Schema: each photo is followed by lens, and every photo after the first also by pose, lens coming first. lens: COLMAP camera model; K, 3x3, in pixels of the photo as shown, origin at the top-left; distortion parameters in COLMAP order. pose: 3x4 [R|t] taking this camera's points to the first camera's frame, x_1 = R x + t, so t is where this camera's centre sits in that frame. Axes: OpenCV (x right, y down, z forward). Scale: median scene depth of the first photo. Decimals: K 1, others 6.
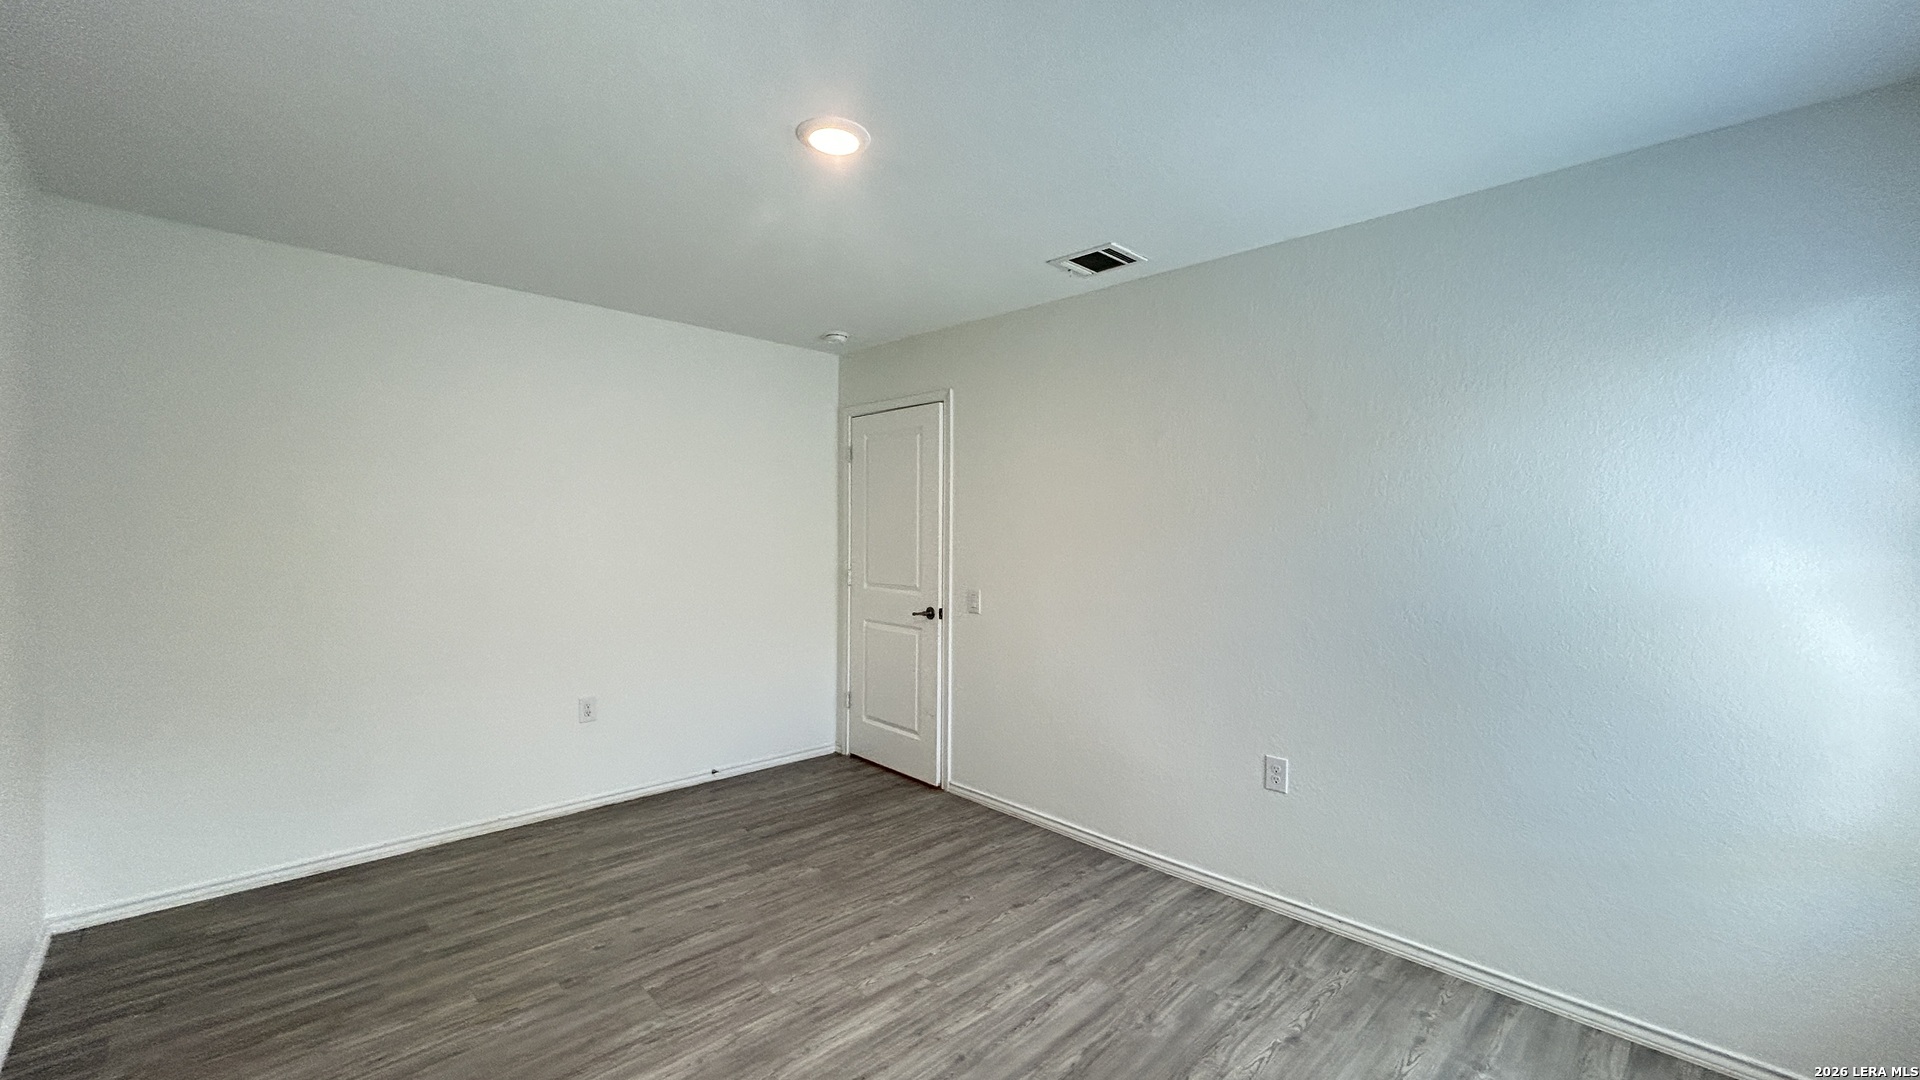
lens RADIAL K [[772.1, 0, 957.3], [0, 772.1, 530.0], [0, 0, 1]] dist [-0.000832, 0.000966]
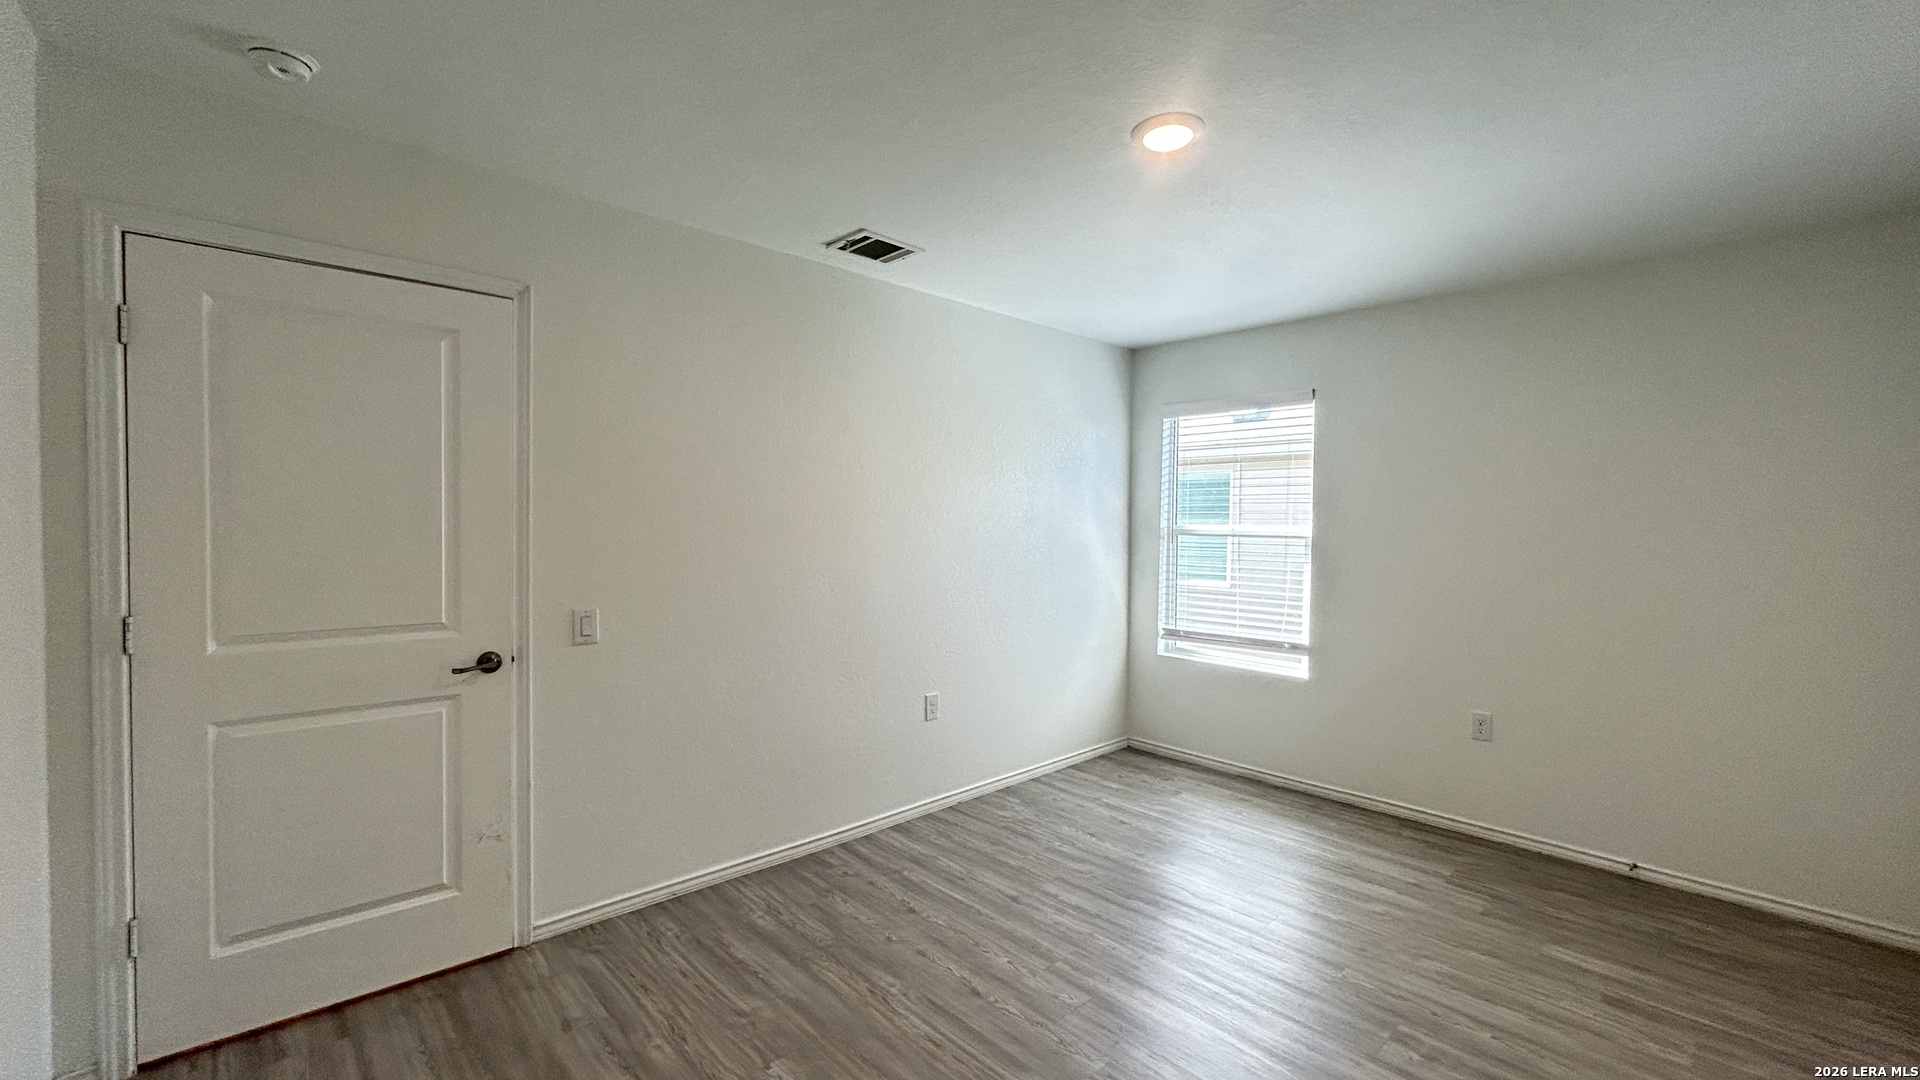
lens RADIAL K [[772.1, 0, 968.0], [0, 772.1, 535.4], [0, 0, 1]] dist [-0.000832, 0.000966]
pose [[0.016790, -0.032296, 0.999337, -0.805197], [-0.011525, 0.999406, 0.032492, -0.013243], [-0.999793, -0.012063, 0.016407, 0.851244]]
